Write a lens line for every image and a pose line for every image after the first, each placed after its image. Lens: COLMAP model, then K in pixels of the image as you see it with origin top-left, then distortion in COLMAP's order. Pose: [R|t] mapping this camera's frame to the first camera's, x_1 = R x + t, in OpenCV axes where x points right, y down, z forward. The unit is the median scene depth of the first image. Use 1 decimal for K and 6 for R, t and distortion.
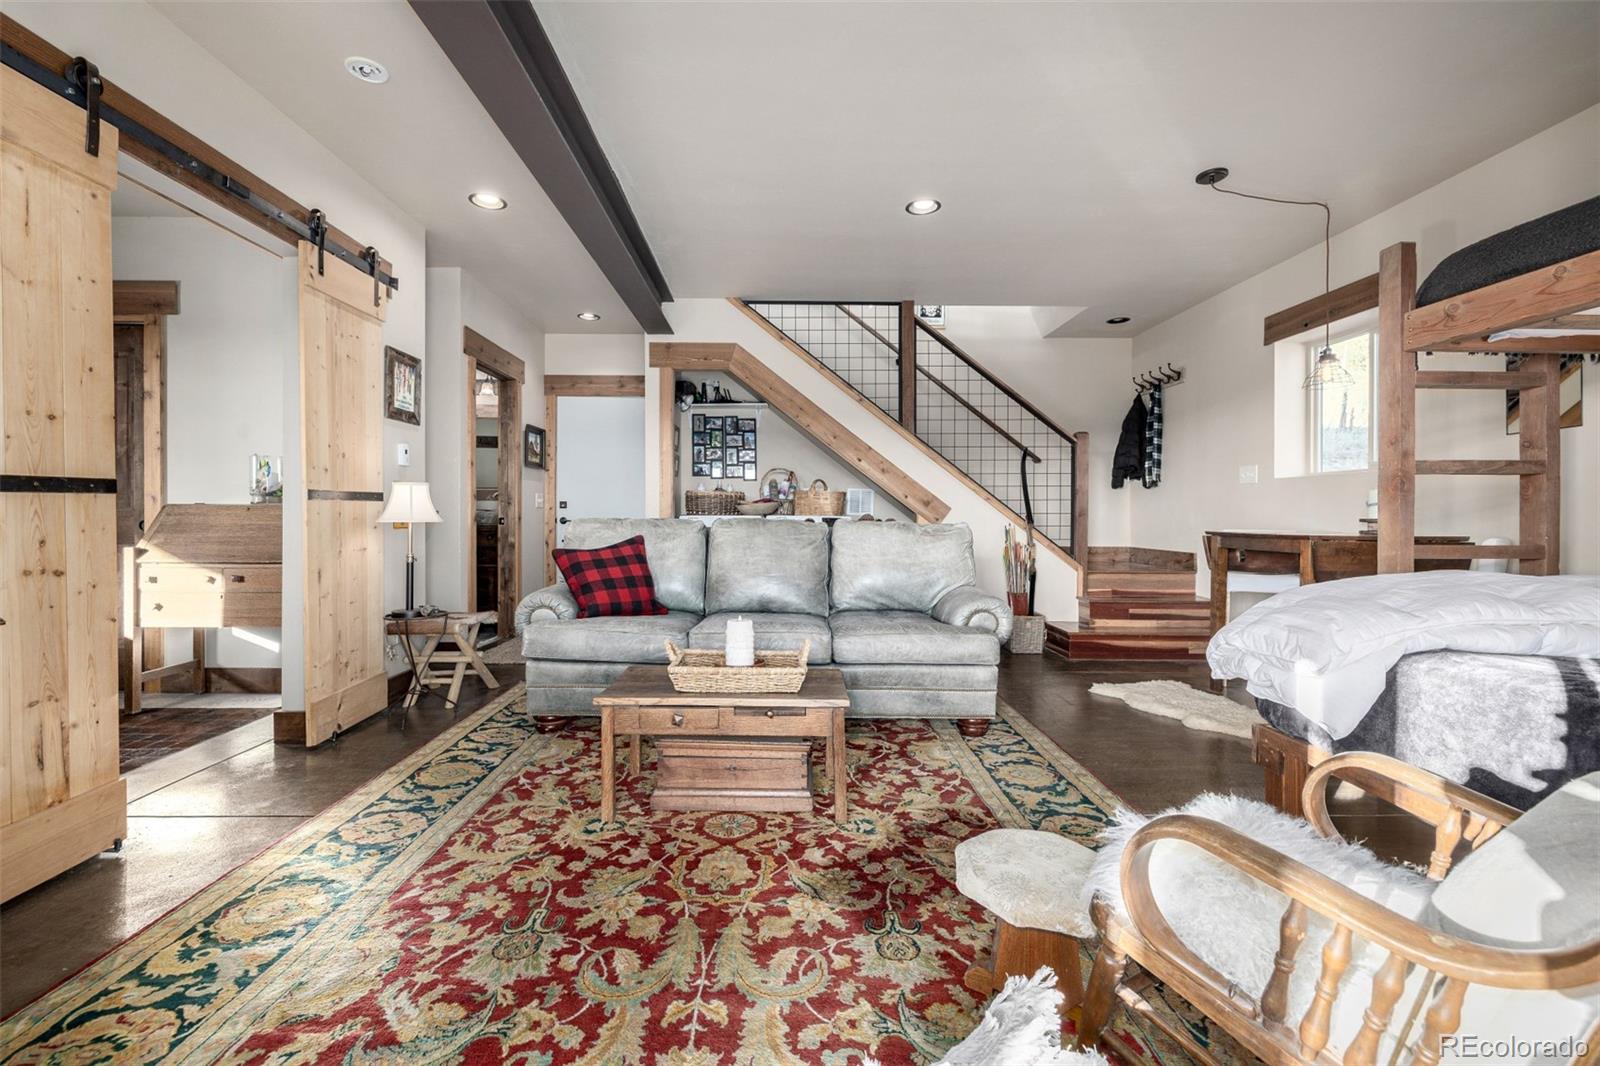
lens RADIAL K [[678.1, 0, 782.4], [0, 678.1, 520.0], [0, 0, 1]] dist [-0.002469, 0.000683]
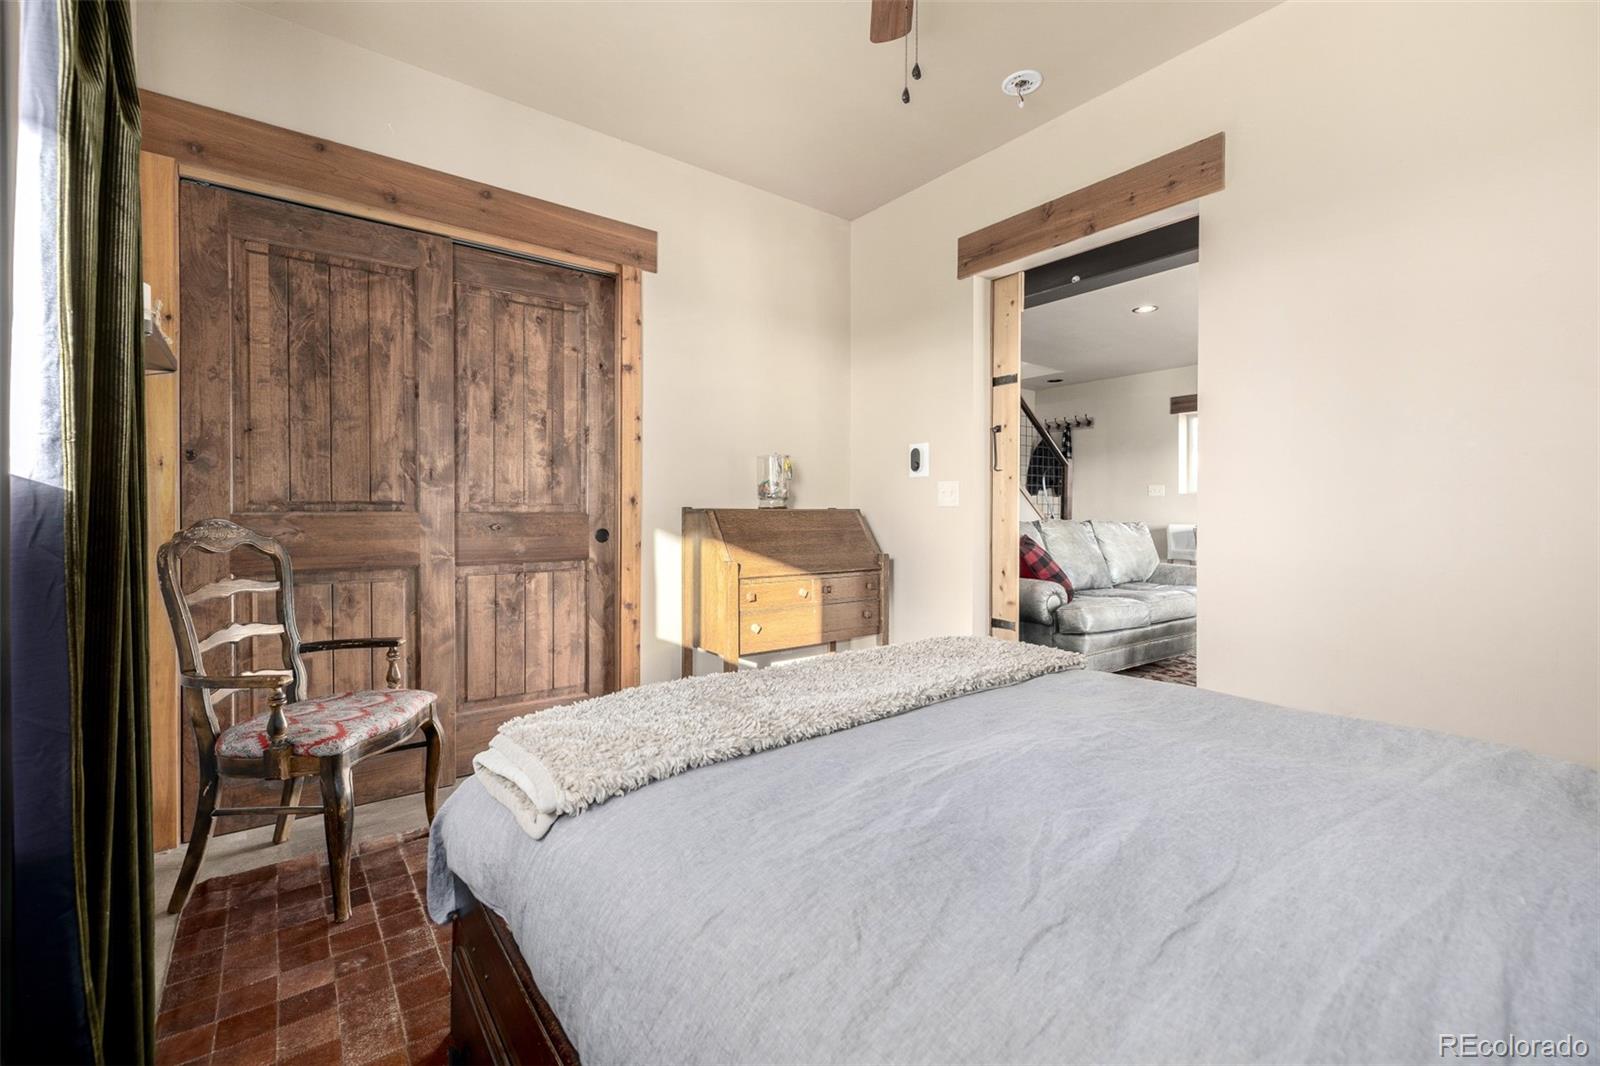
lens RADIAL K [[678.1, 0, 776.4], [0, 678.1, 519.0], [0, 0, 1]] dist [-0.002469, 0.000683]
pose [[0.805444, -0.007805, 0.592620, -1.717363], [0.004543, 0.999965, 0.006996, -0.021773], [-0.592654, -0.002942, 0.805452, 0.360627]]
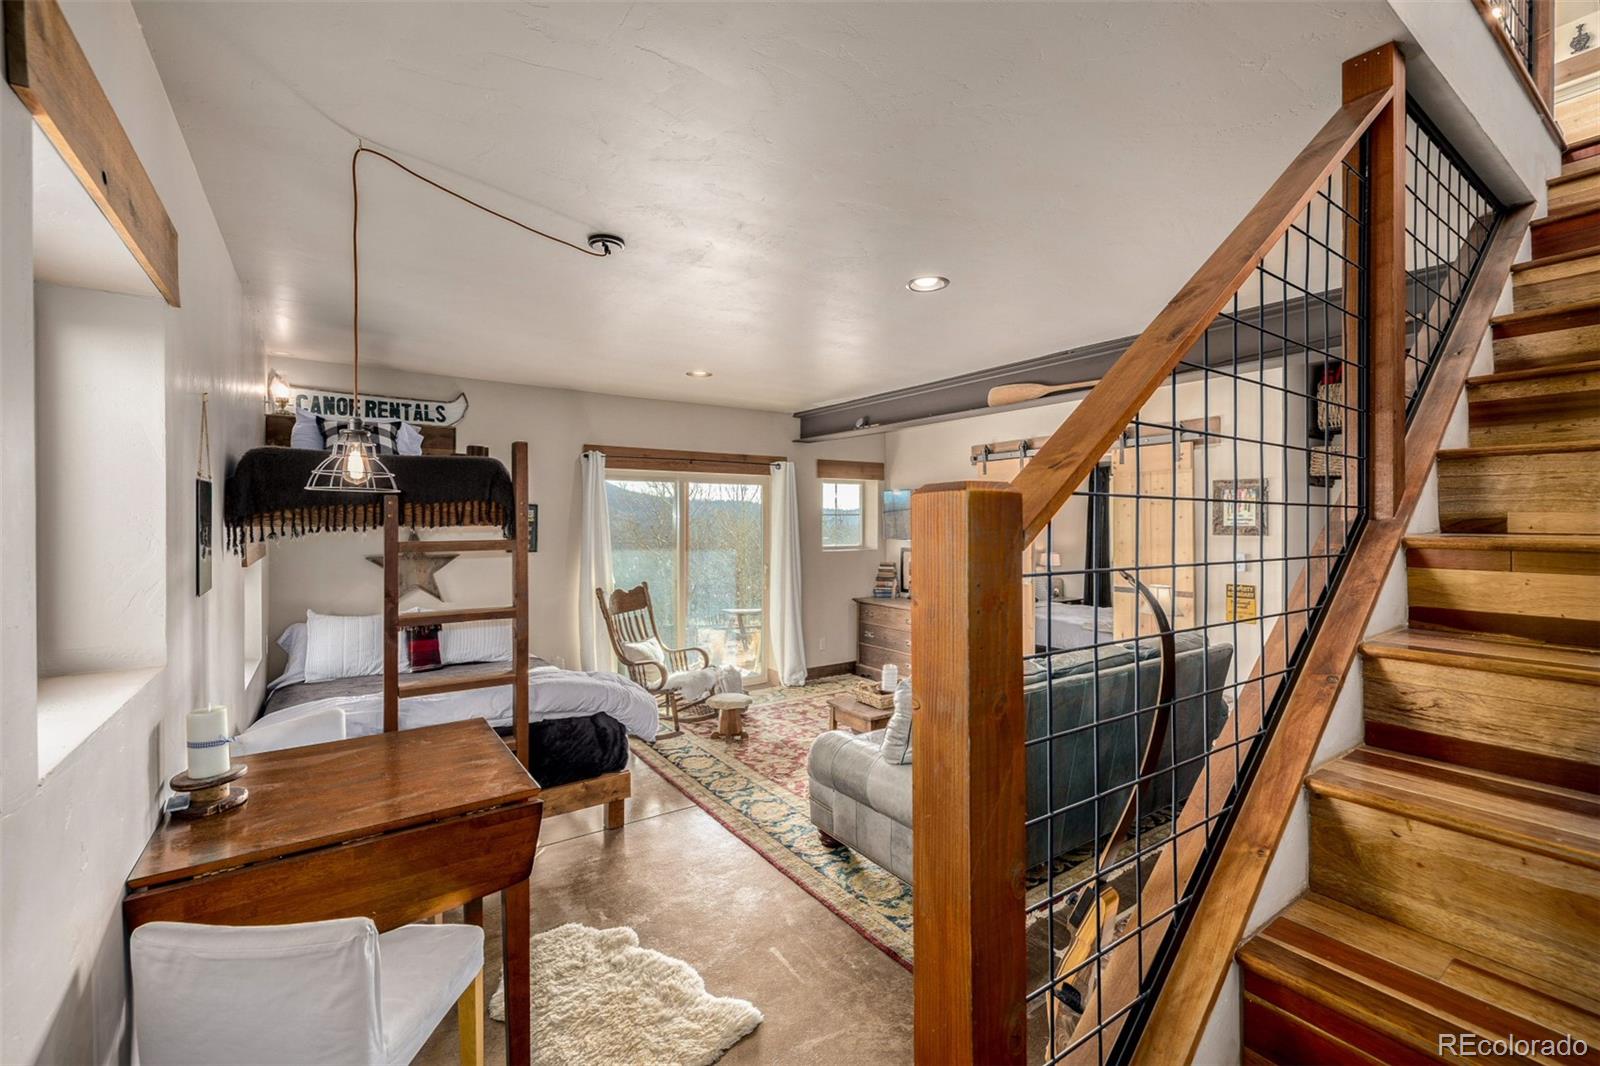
lens RADIAL K [[678.1, 0, 802.6], [0, 678.1, 526.2], [0, 0, 1]] dist [-0.002469, 0.000683]
pose [[-0.821493, 0.004095, -0.570203, 1.034254], [-0.003532, 0.999919, 0.012269, -0.219877], [0.570207, 0.012092, -0.821412, 2.052679]]
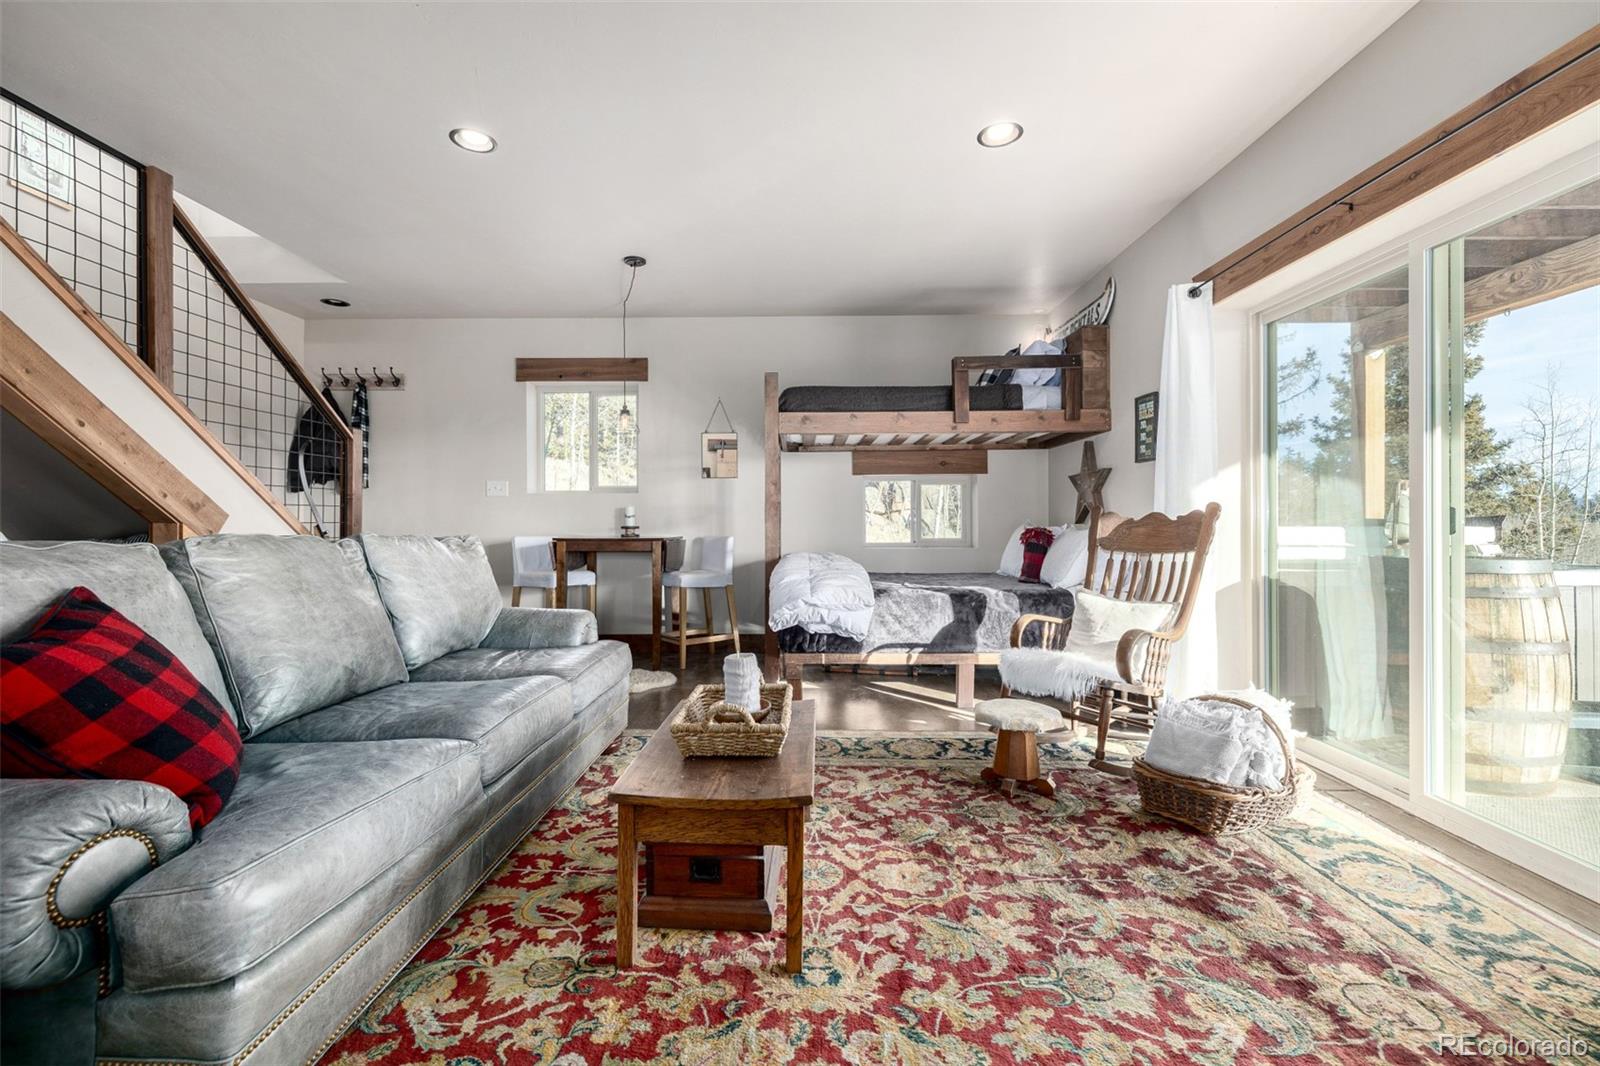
lens RADIAL K [[678.1, 0, 796.5], [0, 678.1, 523.1], [0, 0, 1]] dist [-0.002469, 0.000683]
pose [[0.011729, -0.004542, 0.999921, -0.761373], [0.007723, 0.999960, 0.004451, -0.015037], [-0.999901, 0.007671, 0.011764, 0.789127]]
